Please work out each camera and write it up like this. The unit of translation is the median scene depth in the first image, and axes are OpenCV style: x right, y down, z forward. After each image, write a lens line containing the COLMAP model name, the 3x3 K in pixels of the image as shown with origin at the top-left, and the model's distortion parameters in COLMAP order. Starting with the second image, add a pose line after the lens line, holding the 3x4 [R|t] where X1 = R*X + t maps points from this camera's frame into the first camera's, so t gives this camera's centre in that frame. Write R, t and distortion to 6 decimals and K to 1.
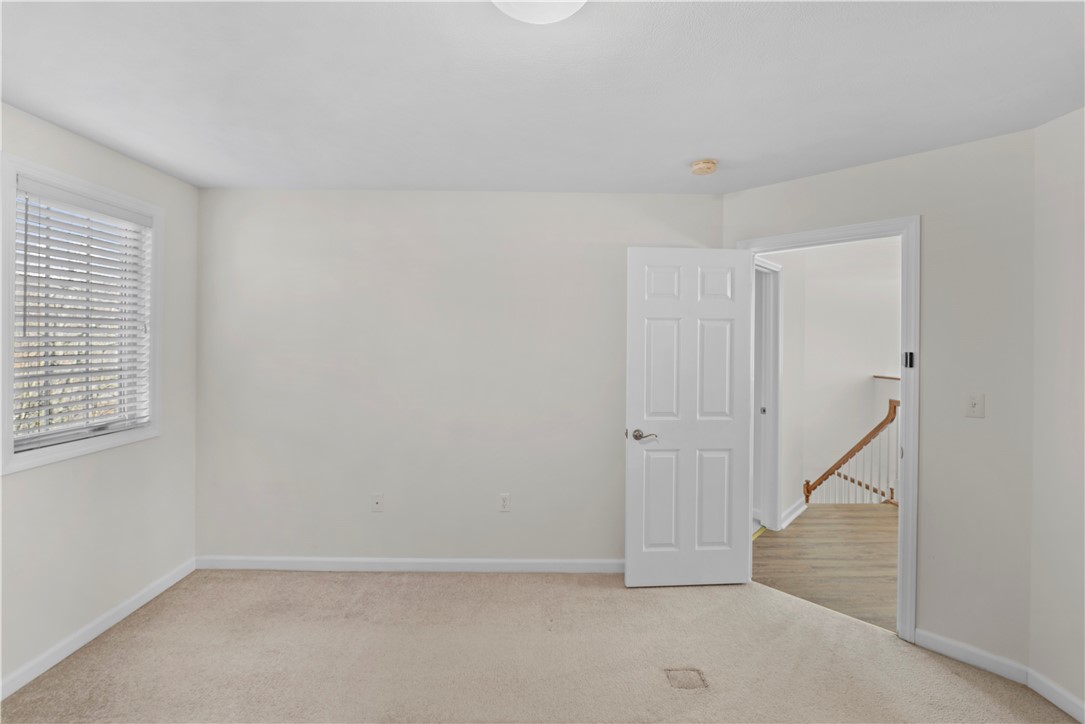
lens RADIAL K [[451.3, 0, 543.3], [0, 451.3, 345.0], [0, 0, 1]] dist [-0.010750, 0.000571]
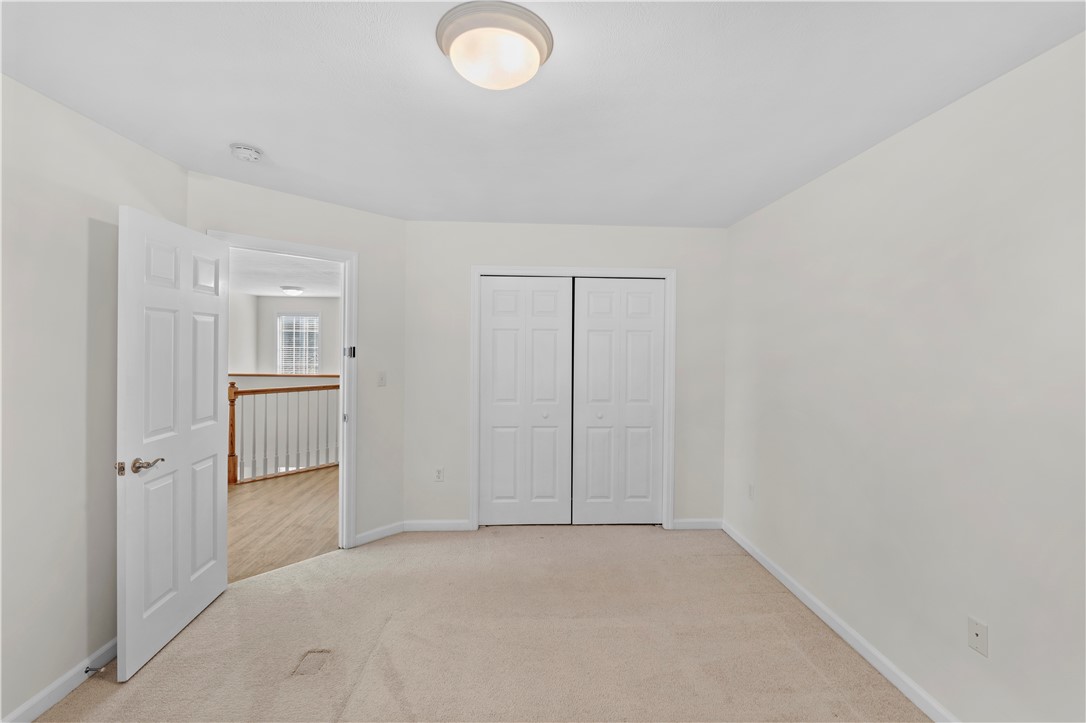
lens RADIAL K [[451.7, 0, 543.8], [0, 451.7, 344.5], [0, 0, 1]] dist [-0.010750, 0.000571]
pose [[-0.031441, -0.014620, 0.999399, -0.555622], [-0.008029, 0.999864, 0.014375, -0.014498], [-0.999473, -0.007572, -0.031554, 0.374267]]
